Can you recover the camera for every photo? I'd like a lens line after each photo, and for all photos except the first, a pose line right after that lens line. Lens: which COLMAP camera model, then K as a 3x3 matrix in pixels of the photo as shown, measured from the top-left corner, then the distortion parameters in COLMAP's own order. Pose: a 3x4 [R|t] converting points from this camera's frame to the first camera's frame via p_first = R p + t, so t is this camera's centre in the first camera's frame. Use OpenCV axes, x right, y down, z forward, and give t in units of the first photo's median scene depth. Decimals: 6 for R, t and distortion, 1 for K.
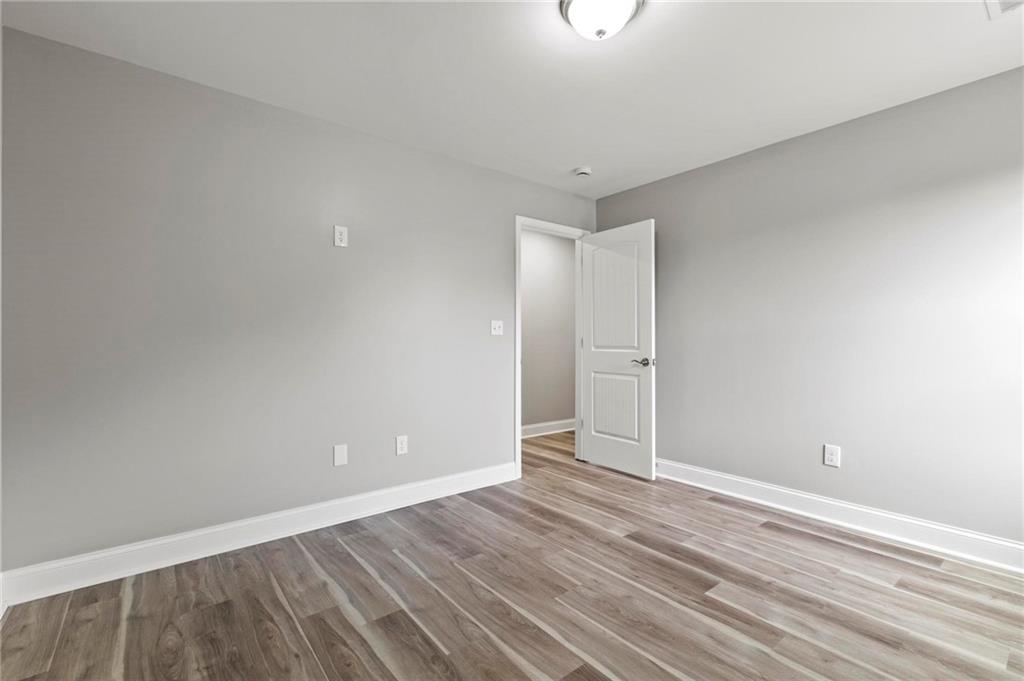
lens RADIAL K [[459.2, 0, 510.7], [0, 459.2, 342.6], [0, 0, 1]] dist [0.000419, -0.000080]
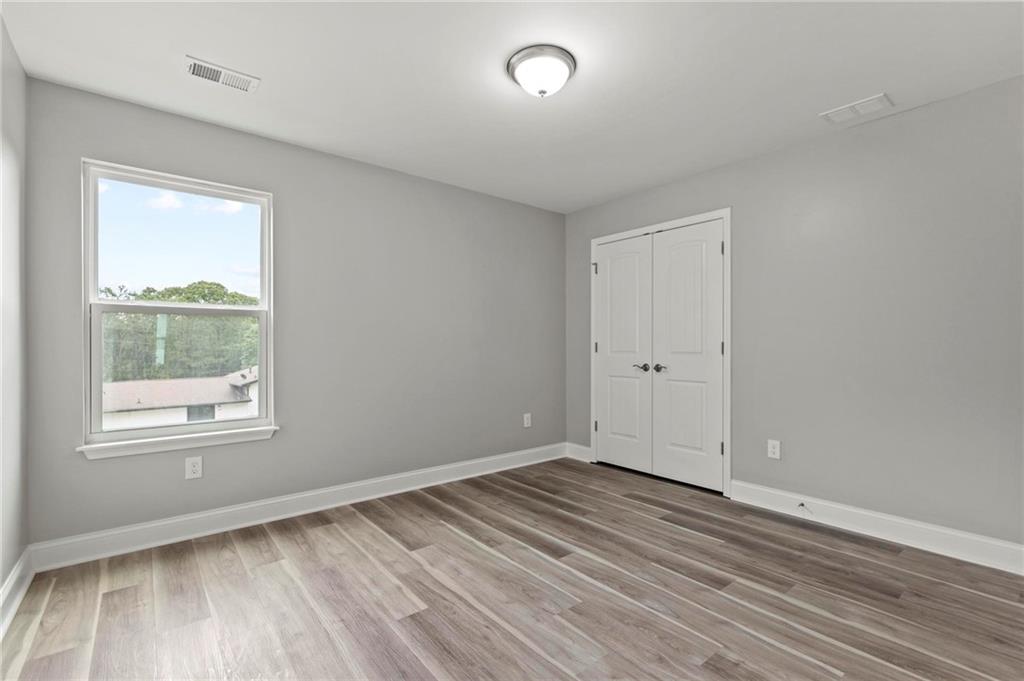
lens RADIAL K [[459.2, 0, 513.2], [0, 459.2, 342.0], [0, 0, 1]] dist [0.000419, -0.000080]
pose [[-0.999980, 0.000431, -0.006263, 0.252344], [0.000473, 0.999978, -0.006627, -0.006915], [0.006260, -0.006630, -0.999958, 2.003546]]
